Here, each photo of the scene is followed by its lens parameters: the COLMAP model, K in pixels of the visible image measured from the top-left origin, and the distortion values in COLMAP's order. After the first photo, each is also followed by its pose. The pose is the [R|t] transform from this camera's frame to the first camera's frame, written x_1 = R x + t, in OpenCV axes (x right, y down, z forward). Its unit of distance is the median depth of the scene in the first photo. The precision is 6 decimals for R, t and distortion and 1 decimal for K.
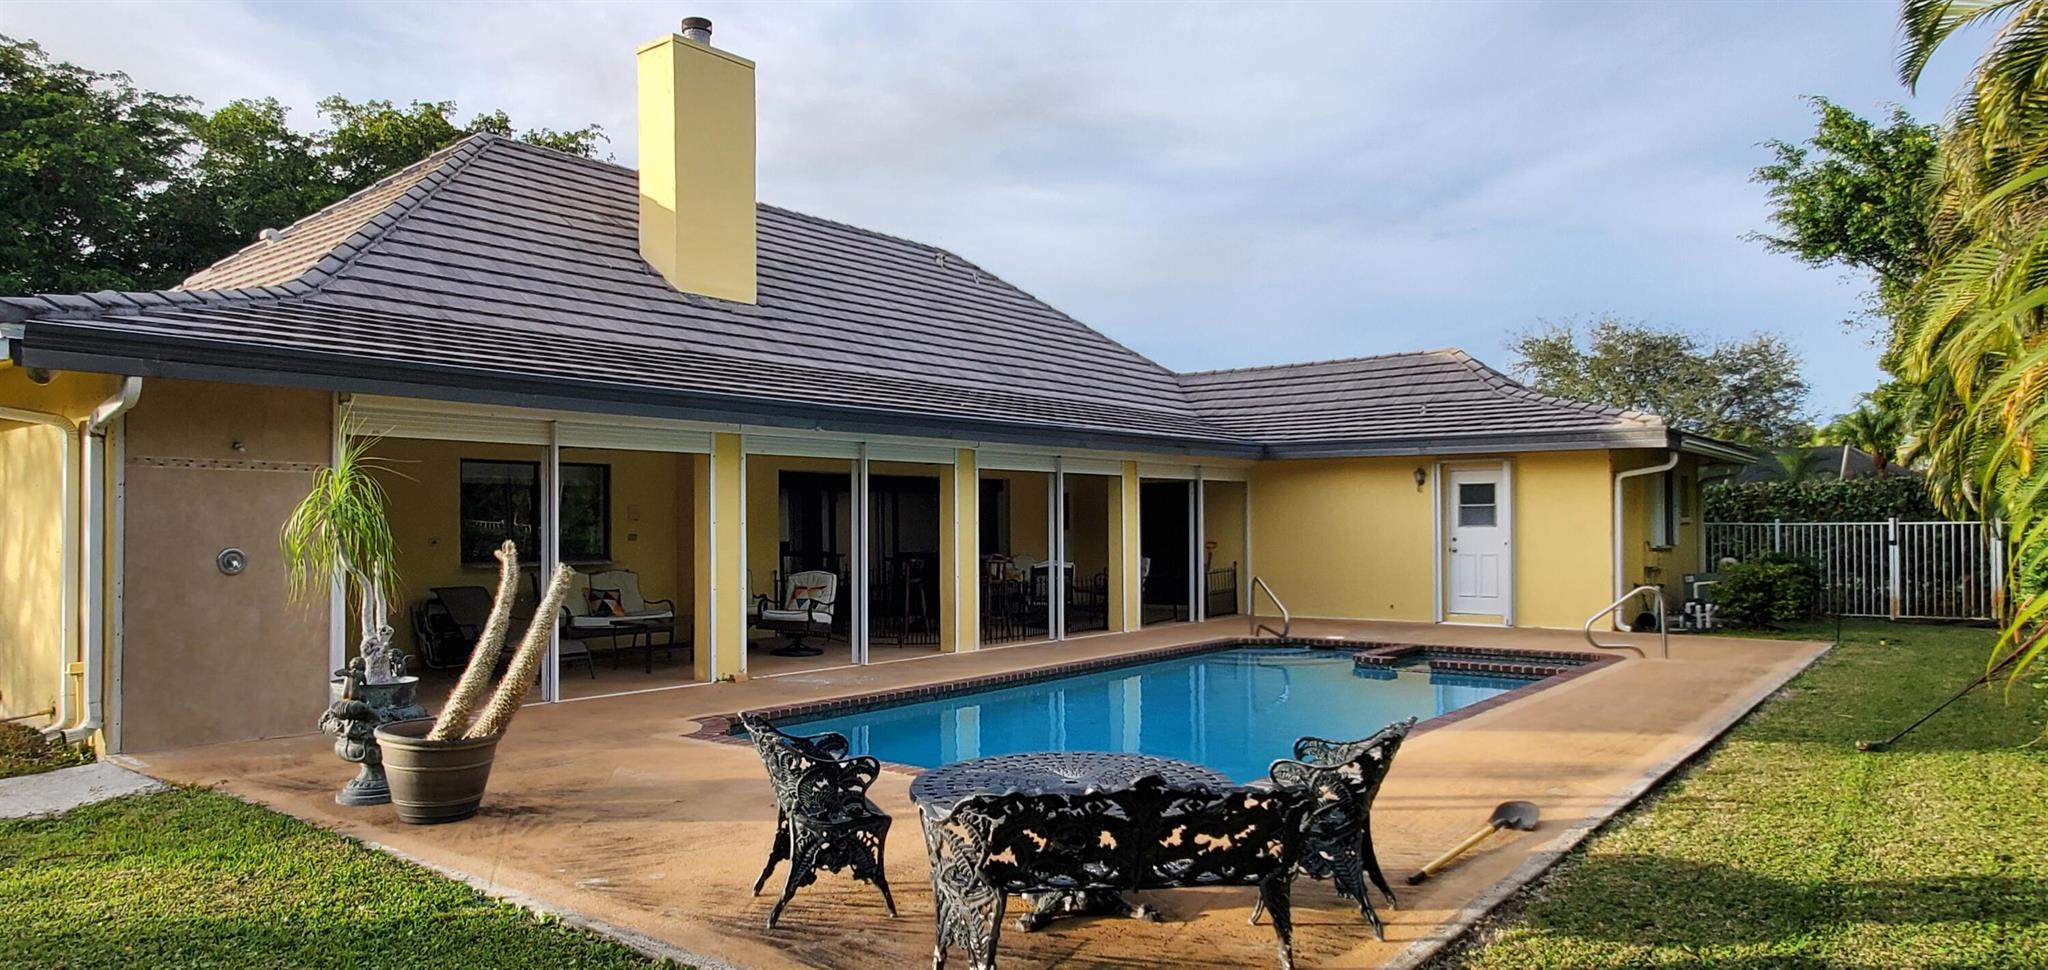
lens RADIAL K [[1235.0, 0, 1023.6], [0, 1235.0, 493.5], [0, 0, 1]] dist [-0.002935, 0.002138]
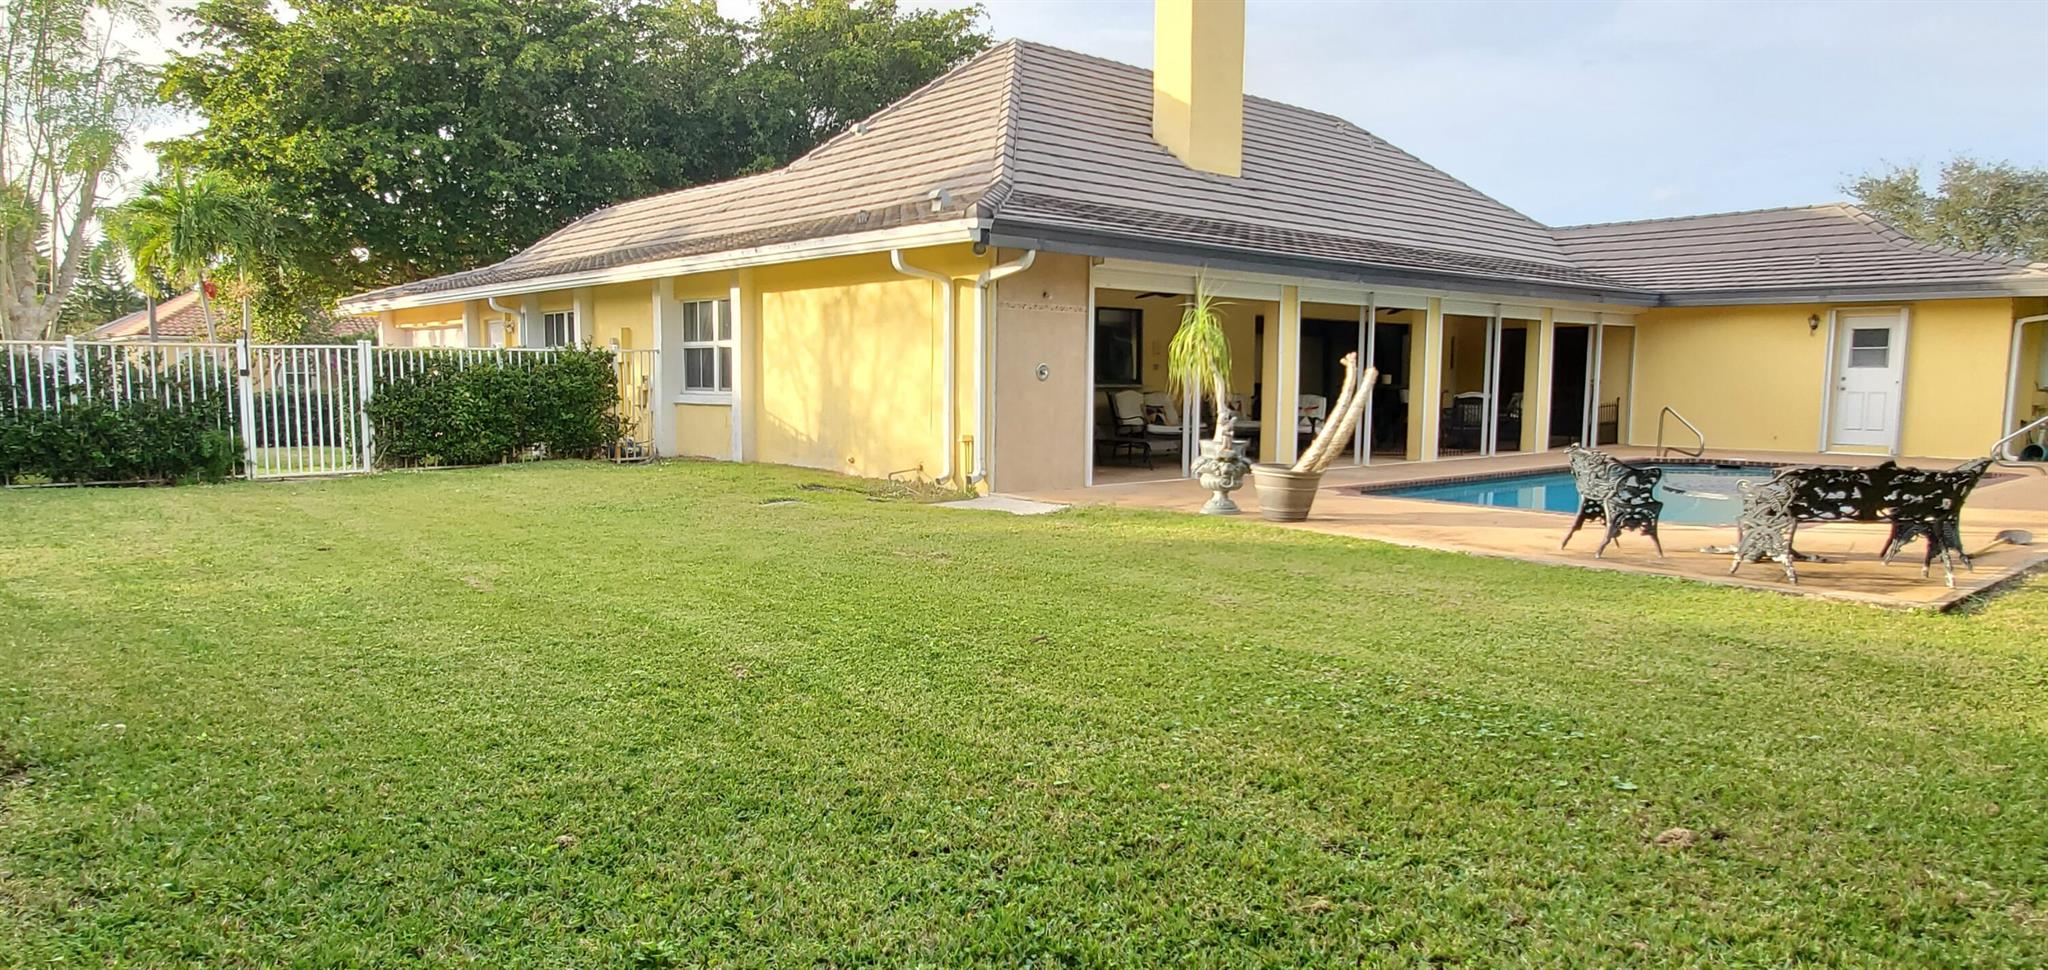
lens RADIAL K [[1235.8, 0, 1024.0], [0, 1235.8, 485.0], [0, 0, 1]] dist [-0.004806, 0.003856]
pose [[0.984116, 0.027023, -0.175457, -0.196198], [-0.006644, 0.993261, 0.115712, 0.009019], [0.177402, -0.112708, 0.977663, -0.257220]]
